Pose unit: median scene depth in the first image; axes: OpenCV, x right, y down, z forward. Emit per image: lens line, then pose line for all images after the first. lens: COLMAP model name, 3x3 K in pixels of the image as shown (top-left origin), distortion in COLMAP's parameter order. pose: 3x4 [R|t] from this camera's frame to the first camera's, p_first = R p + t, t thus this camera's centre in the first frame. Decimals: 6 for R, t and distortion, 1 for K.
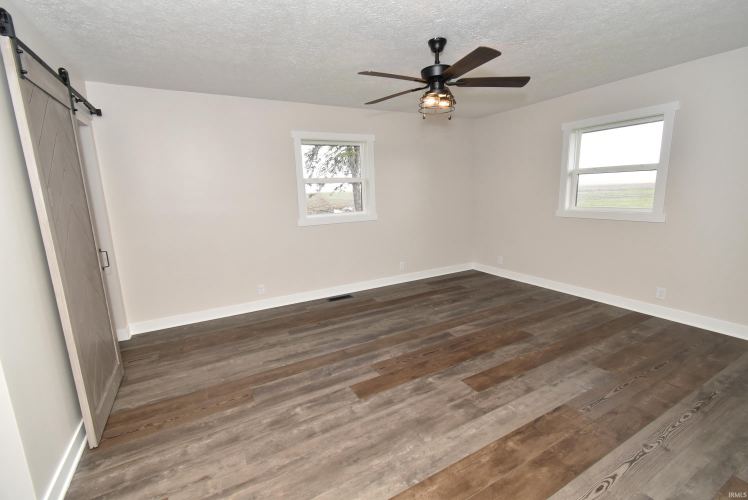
lens RADIAL K [[330.2, 0, 371.9], [0, 330.2, 253.6], [0, 0, 1]] dist [0.005838, -0.002962]
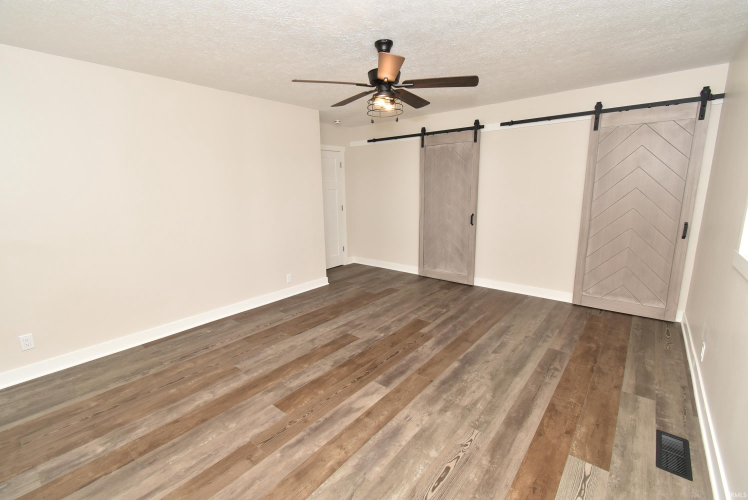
lens RADIAL K [[330.2, 0, 370.8], [0, 330.2, 247.2], [0, 0, 1]] dist [0.005838, -0.002962]
pose [[-0.928385, 0.116035, -0.353039, 0.547909], [-0.022493, 0.930716, 0.365051, -0.363321], [0.370938, 0.346849, -0.861453, 1.700826]]
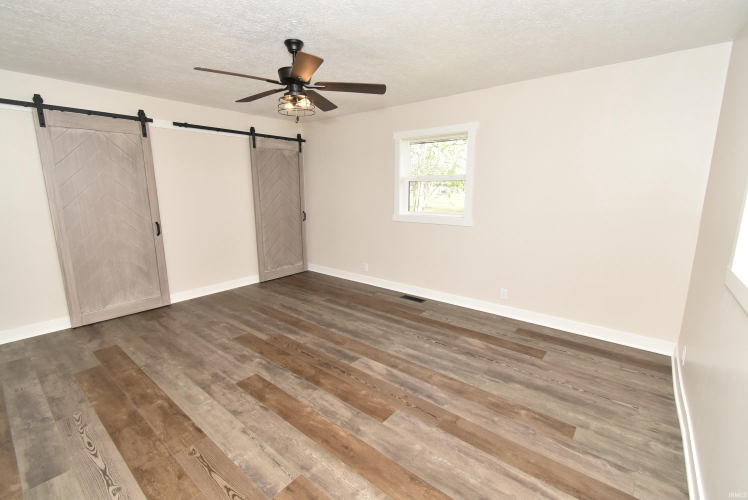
lens RADIAL K [[330.2, 0, 376.0], [0, 330.2, 248.7], [0, 0, 1]] dist [0.005838, -0.002962]
pose [[0.376618, 0.201240, -0.904246, 1.089296], [-0.185796, 0.972694, 0.139089, -0.190603], [0.907545, 0.115622, 0.403724, 0.736166]]
